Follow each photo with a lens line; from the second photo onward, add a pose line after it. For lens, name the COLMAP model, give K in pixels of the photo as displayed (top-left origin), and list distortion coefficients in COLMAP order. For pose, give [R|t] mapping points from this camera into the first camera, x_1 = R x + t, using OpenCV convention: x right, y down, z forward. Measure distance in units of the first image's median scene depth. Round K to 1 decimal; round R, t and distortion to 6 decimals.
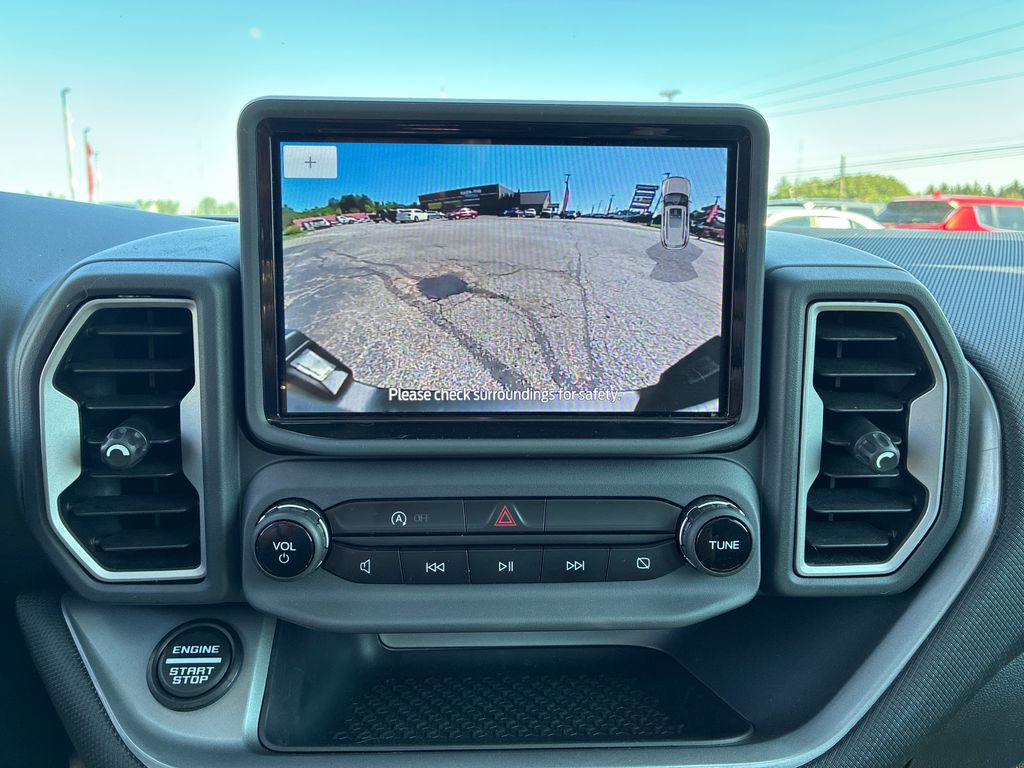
lens RADIAL K [[783.6, 0, 521.5], [0, 783.6, 389.8], [0, 0, 1]] dist [0.065043, -0.116029]
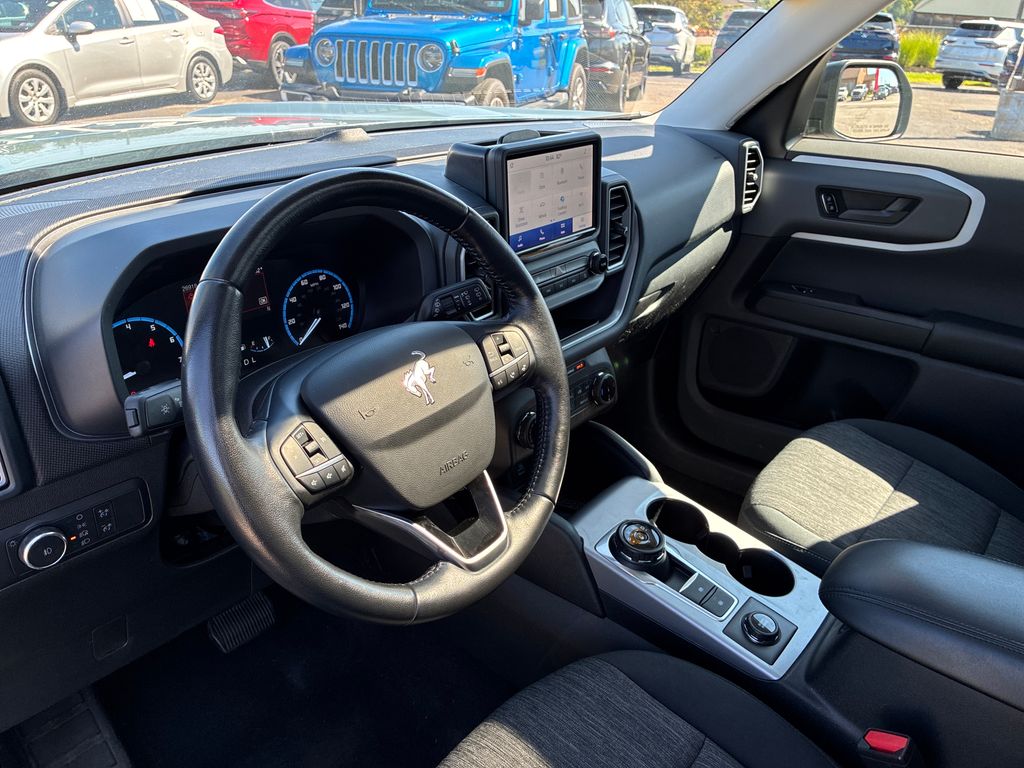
lens RADIAL K [[771.5, 0, 507.8], [0, 771.5, 389.4], [0, 0, 1]] dist [0.044492, -0.075527]
pose [[0.679665, -0.317979, 0.661018, -2.380187], [0.126896, 0.938539, 0.321002, -0.421196], [-0.722463, -0.134294, 0.678242, -1.053883]]
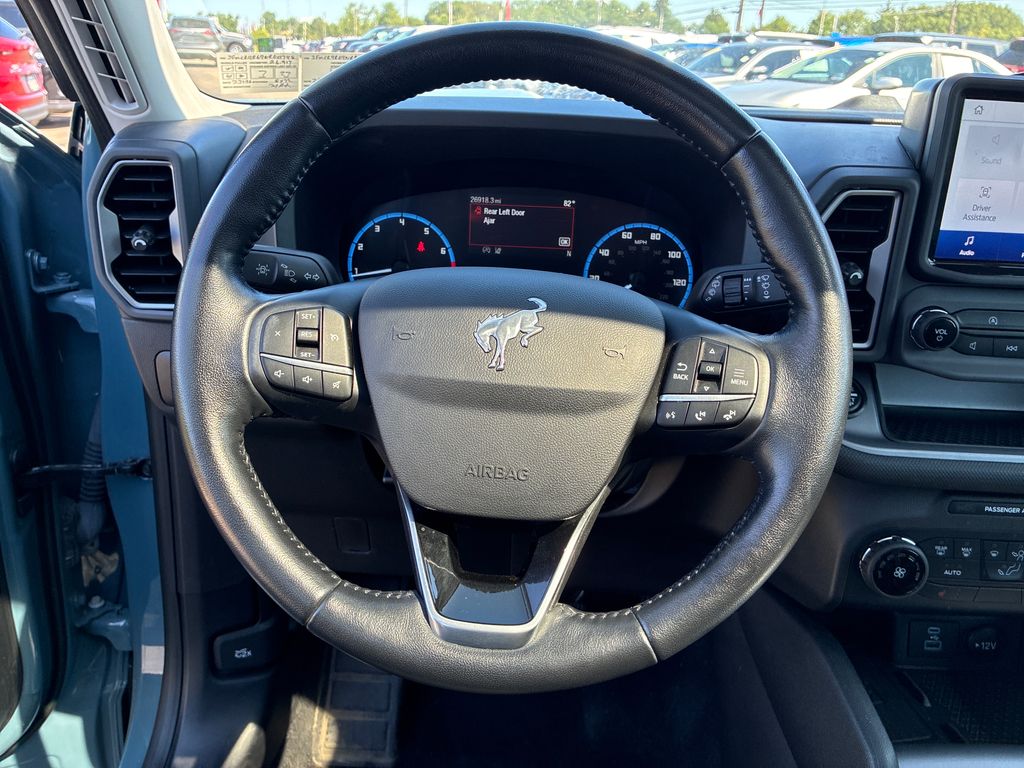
lens RADIAL K [[774.5, 0, 512.0], [0, 774.5, 384.0], [0, 0, 1]] dist [0.052854, -0.090286]
pose [[0.994977, 0.056779, -0.082443, -1.069957], [-0.039377, 0.979181, 0.199131, -0.005744], [0.092033, -0.194884, 0.976499, -0.845563]]
